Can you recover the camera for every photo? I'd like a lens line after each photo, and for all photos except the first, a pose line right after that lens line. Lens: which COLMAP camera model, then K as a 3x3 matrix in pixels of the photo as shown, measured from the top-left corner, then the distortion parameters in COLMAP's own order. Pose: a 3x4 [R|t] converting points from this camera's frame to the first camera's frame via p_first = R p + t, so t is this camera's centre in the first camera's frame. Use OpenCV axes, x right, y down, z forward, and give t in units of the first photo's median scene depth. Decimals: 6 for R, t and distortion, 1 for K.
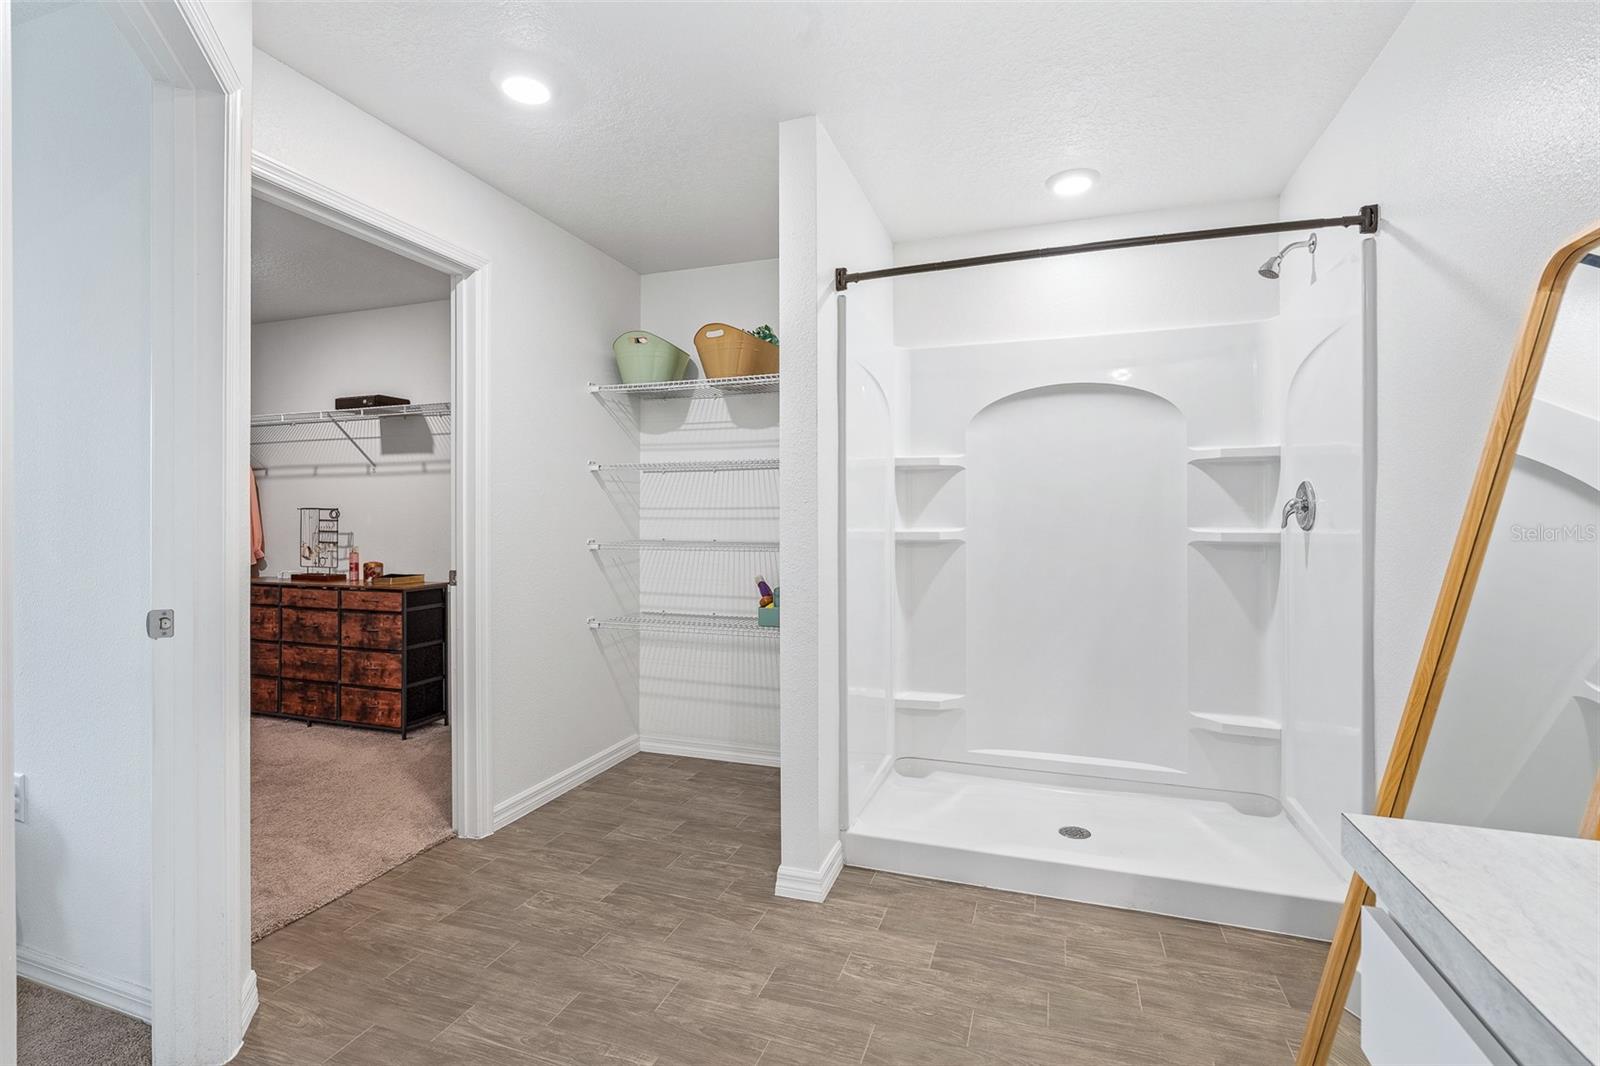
lens RADIAL K [[724.3, 0, 791.3], [0, 724.3, 524.6], [0, 0, 1]] dist [-0.012433, 0.000335]
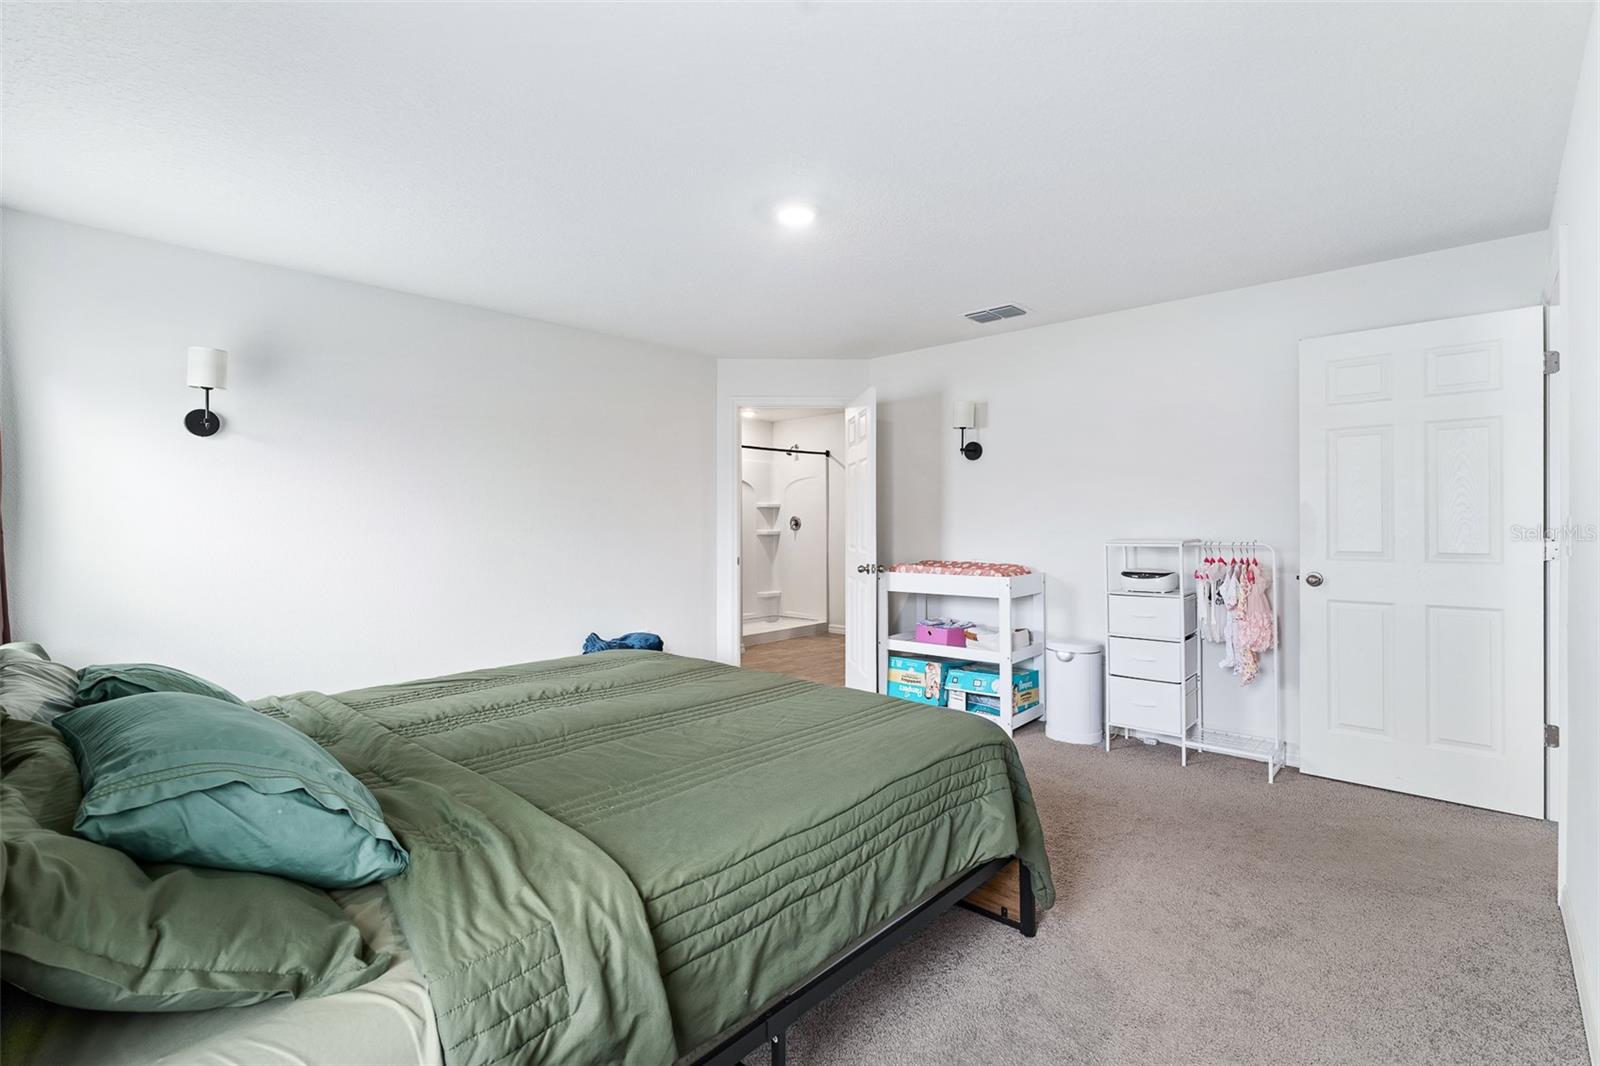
lens RADIAL K [[724.3, 0, 791.3], [0, 724.3, 524.6], [0, 0, 1]] dist [-0.012433, 0.000335]
pose [[0.412593, -0.006147, 0.910895, -2.176810], [0.010382, 0.999944, 0.002046, -0.022713], [-0.910856, 0.008612, 0.412633, -0.366049]]
